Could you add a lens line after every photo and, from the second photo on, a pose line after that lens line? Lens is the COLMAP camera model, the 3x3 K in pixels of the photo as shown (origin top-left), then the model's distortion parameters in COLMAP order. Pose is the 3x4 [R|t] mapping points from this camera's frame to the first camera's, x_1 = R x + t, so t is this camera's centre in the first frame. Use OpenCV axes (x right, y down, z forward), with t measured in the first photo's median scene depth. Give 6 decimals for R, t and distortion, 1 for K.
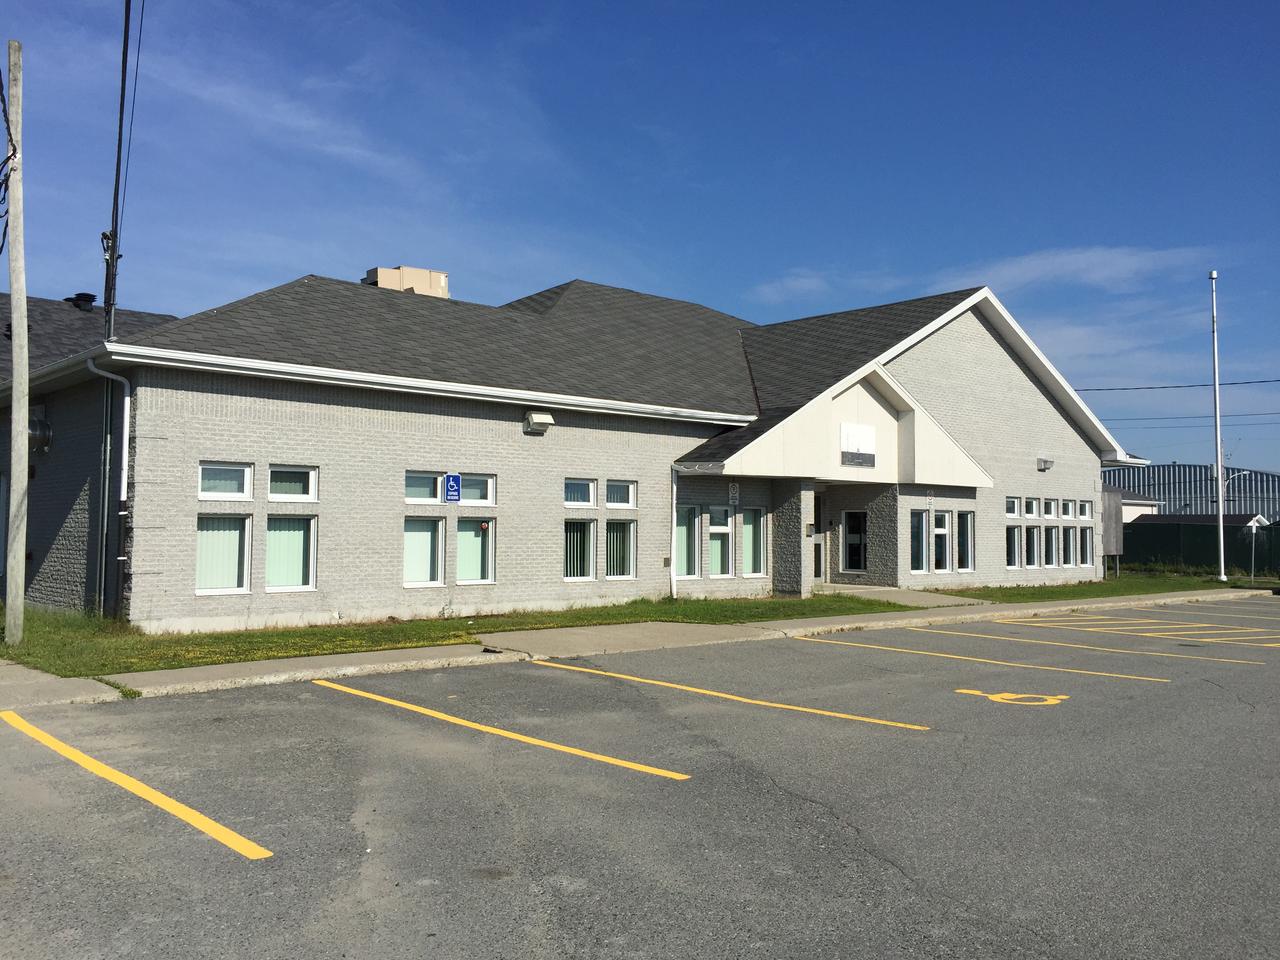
lens RADIAL K [[1114.4, 0, 653.1], [0, 1114.4, 478.3], [0, 0, 1]] dist [0.038361, -0.002279]
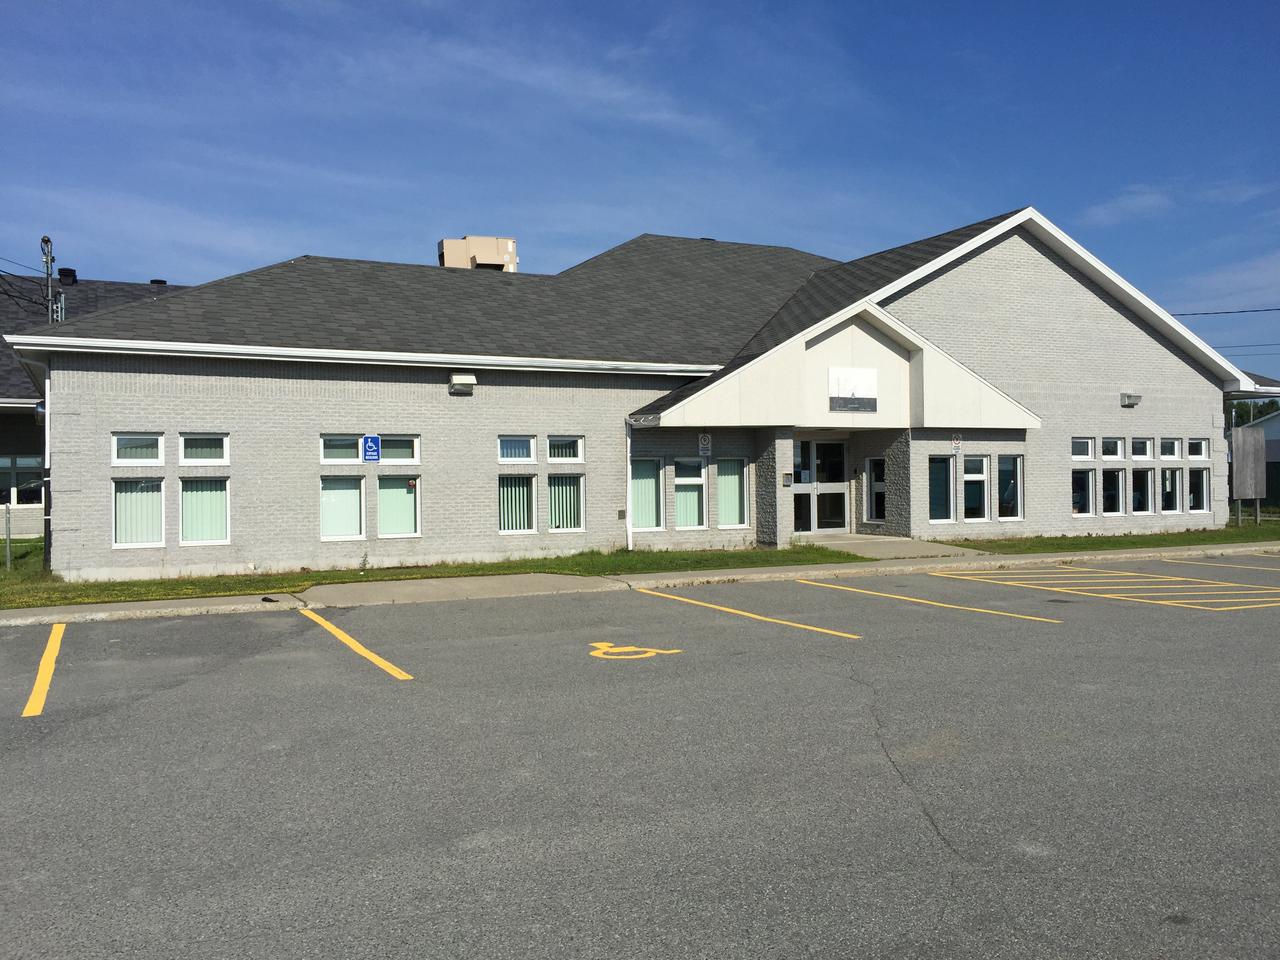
lens RADIAL K [[1114.4, 0, 644.9], [0, 1114.4, 475.6], [0, 0, 1]] dist [0.038361, -0.002279]
pose [[0.957747, -0.021366, -0.286817, 0.304416], [0.033180, 0.998787, 0.036393, 0.003463], [0.285691, -0.044372, 0.957294, 0.036344]]
